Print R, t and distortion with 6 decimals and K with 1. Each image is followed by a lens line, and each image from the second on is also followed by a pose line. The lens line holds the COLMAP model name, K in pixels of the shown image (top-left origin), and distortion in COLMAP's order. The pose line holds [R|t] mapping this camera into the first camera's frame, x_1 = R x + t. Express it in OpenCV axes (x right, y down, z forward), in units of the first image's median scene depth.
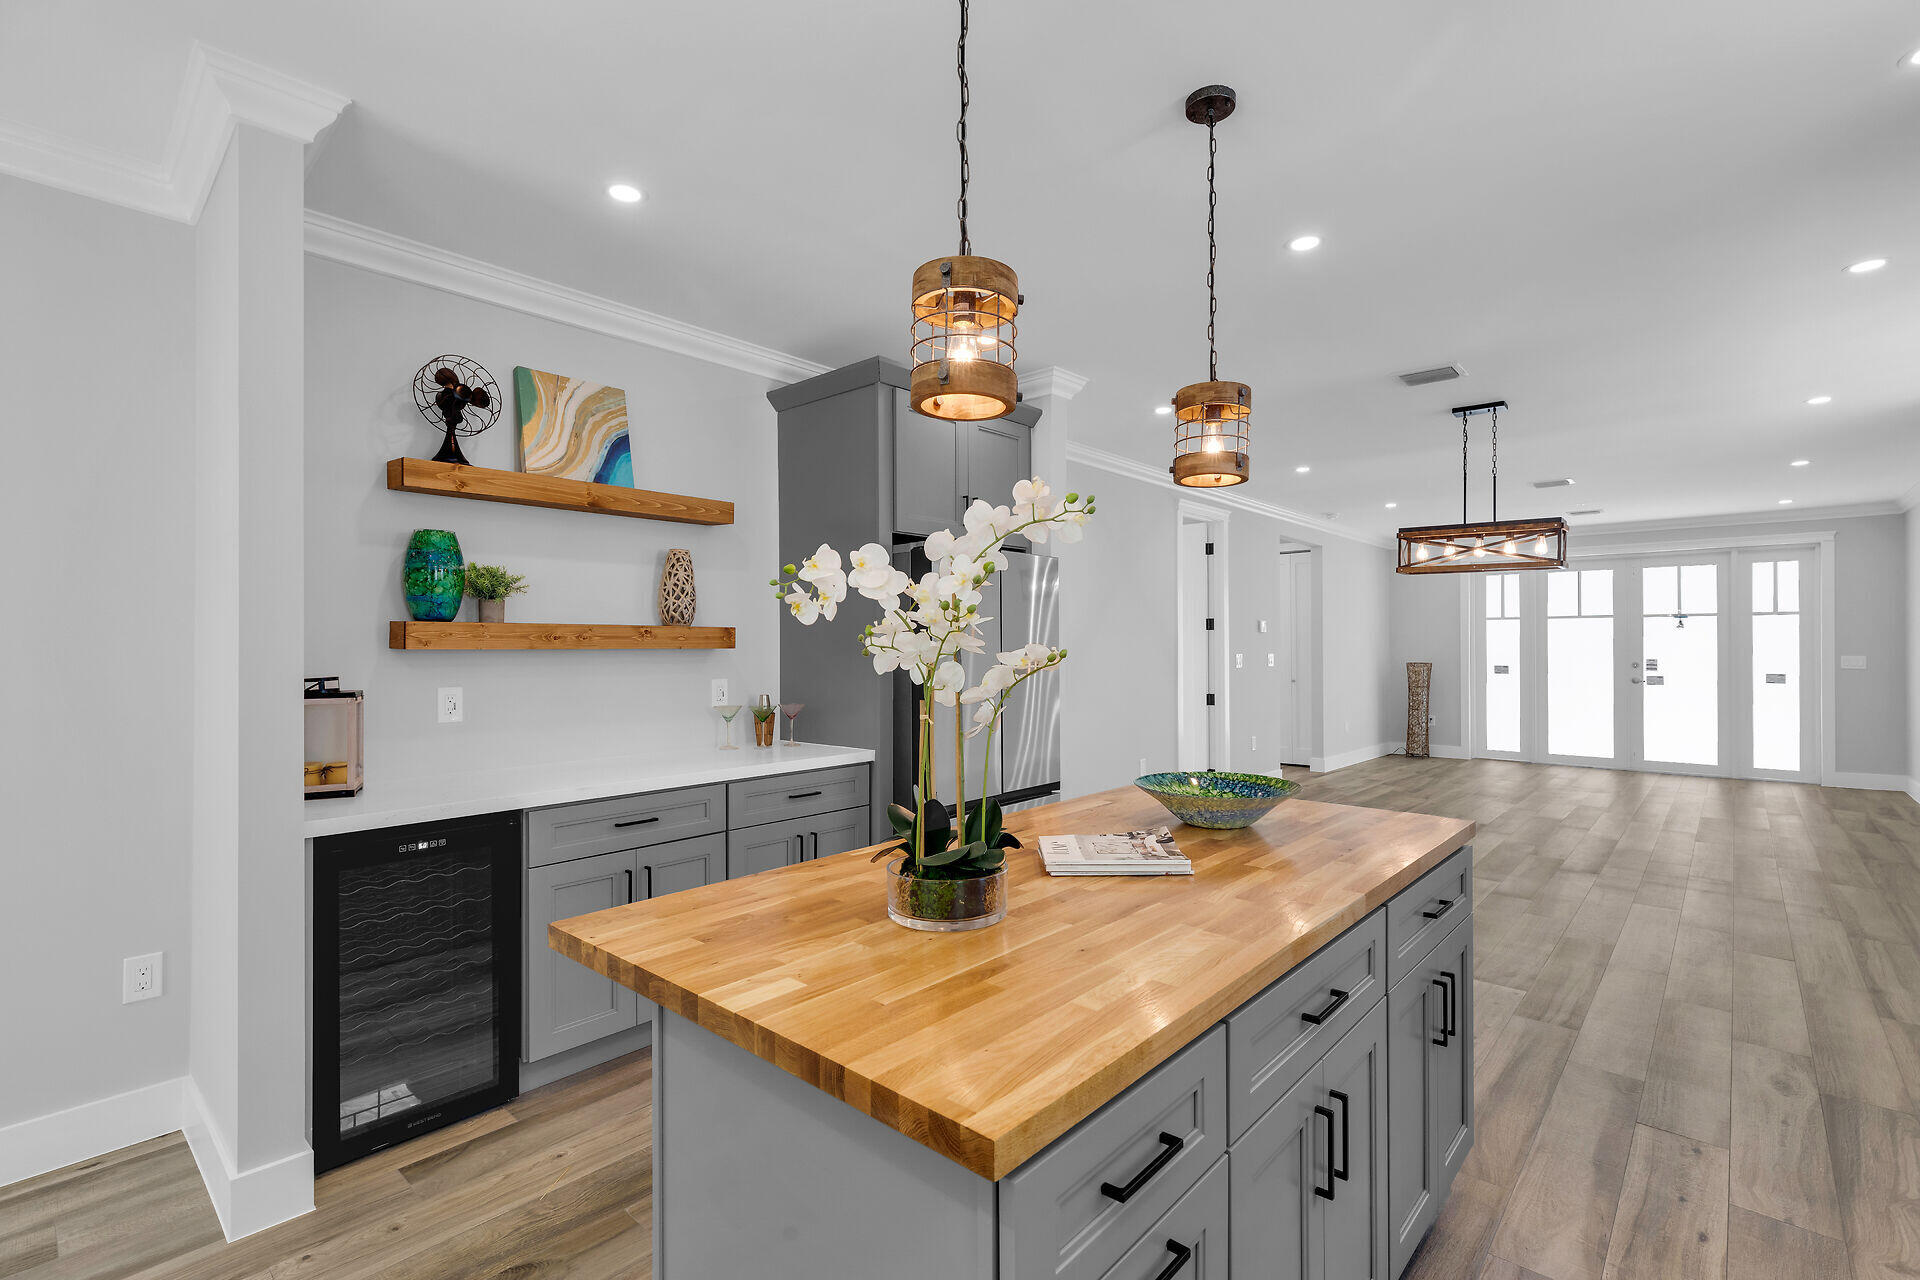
lens RADIAL K [[856.6, 0, 974.5], [0, 856.6, 645.1], [0, 0, 1]] dist [0.009056, -0.000328]
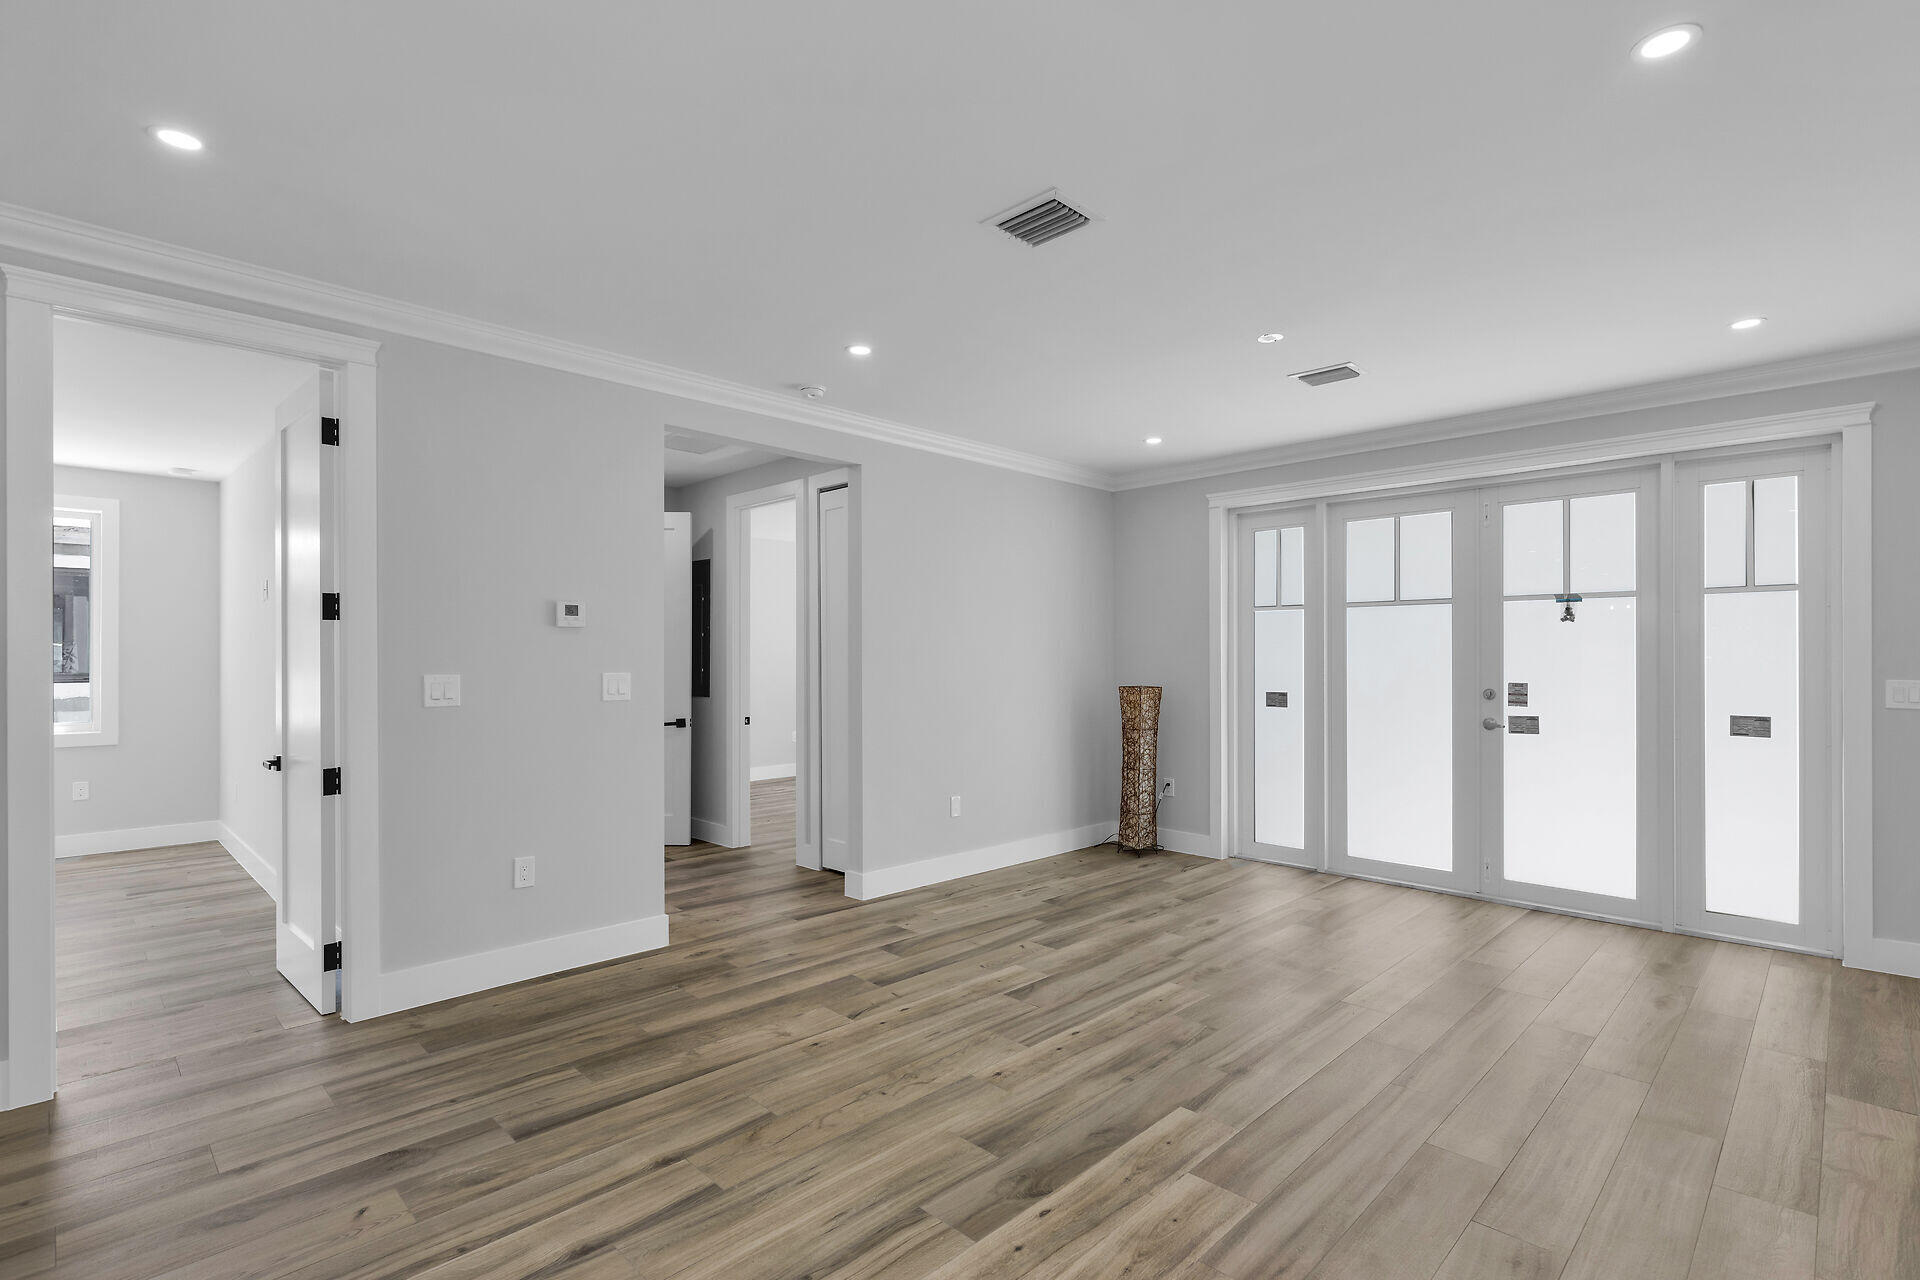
lens RADIAL K [[901.7, 0, 953.9], [0, 901.7, 655.1], [0, 0, 1]] dist [-0.001840, -0.000145]
pose [[0.998099, 0.000794, -0.061624, 0.485978], [-0.000829, 1.000000, -0.000537, 0.000316], [0.061624, 0.000587, 0.998099, 0.446510]]
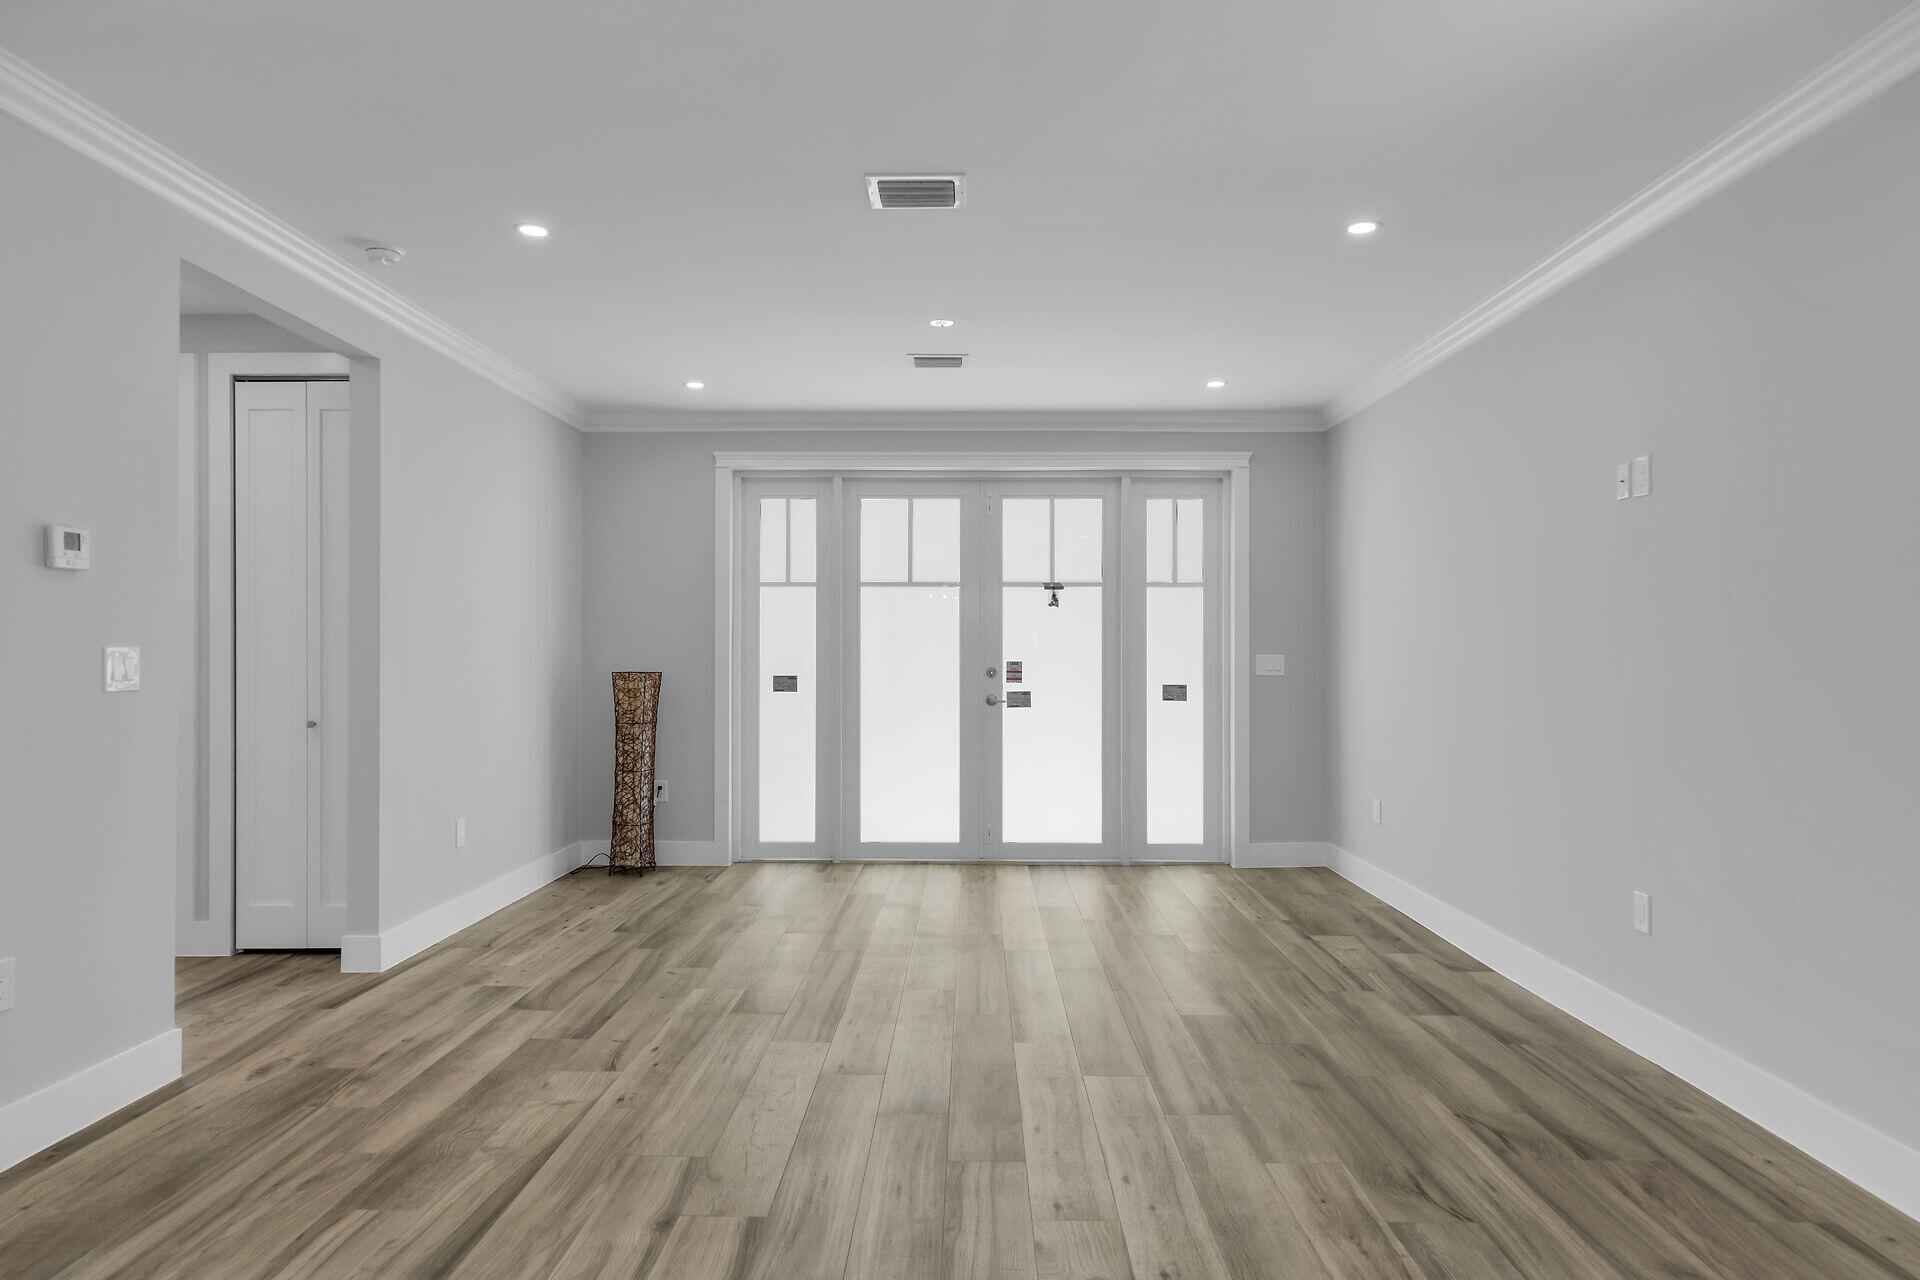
lens RADIAL K [[1182.4, 0, 951.2], [0, 1182.4, 639.8], [0, 0, 1]] dist [0.004125, 0.002028]
pose [[0.760176, 0.008542, 0.649661, 0.254142], [-0.003949, 0.999956, -0.008527, 0.008860], [-0.649705, 0.003917, 0.760176, 0.440956]]
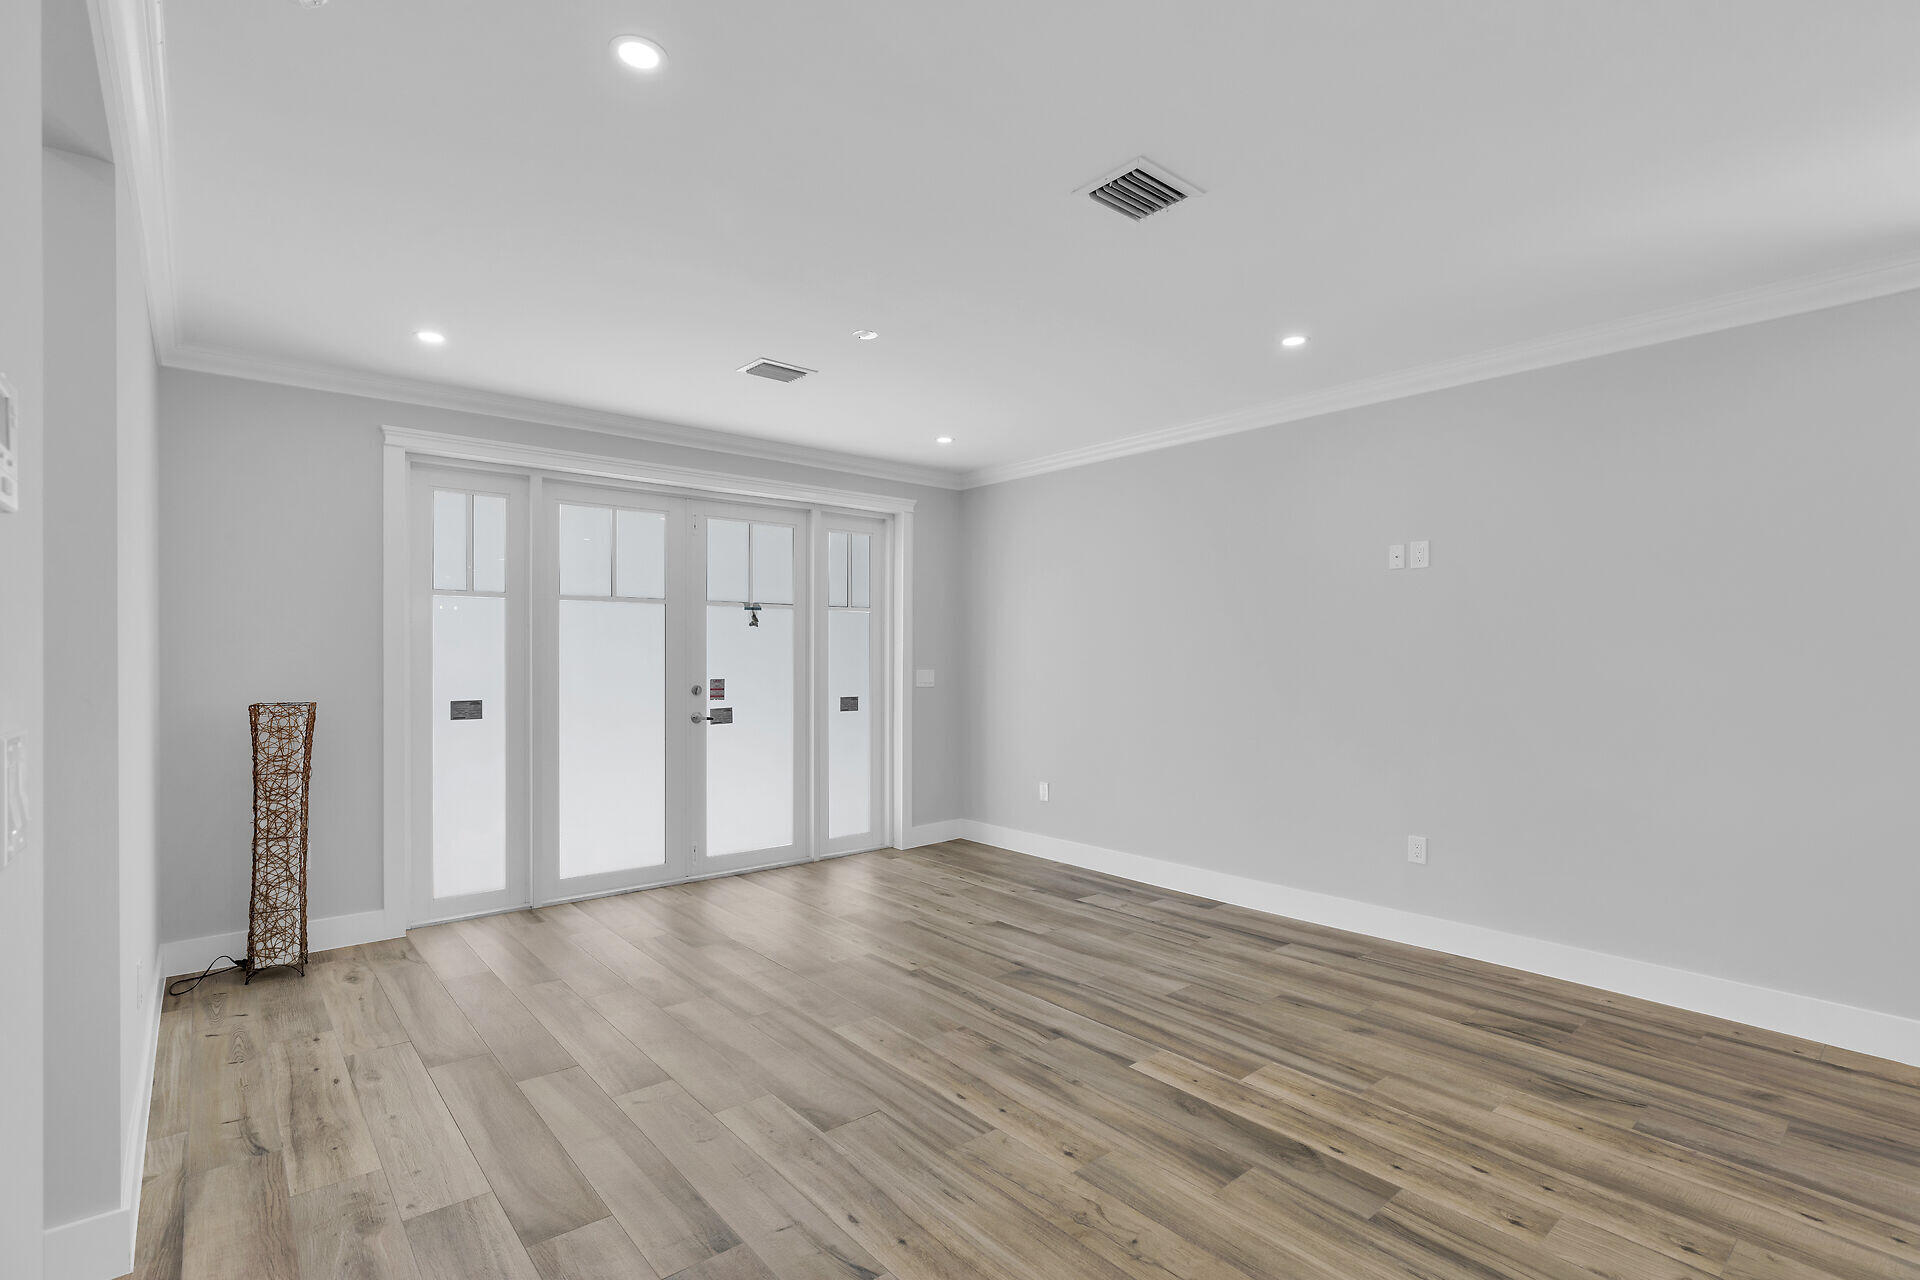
lens RADIAL K [[901.7, 0, 953.9], [0, 901.7, 655.1], [0, 0, 1]] dist [-0.001840, -0.000145]
pose [[0.142191, 0.001260, 0.989838, 0.214101], [-0.002752, 0.999996, -0.000878, 0.000424], [-0.989835, -0.002599, 0.142194, 0.759500]]
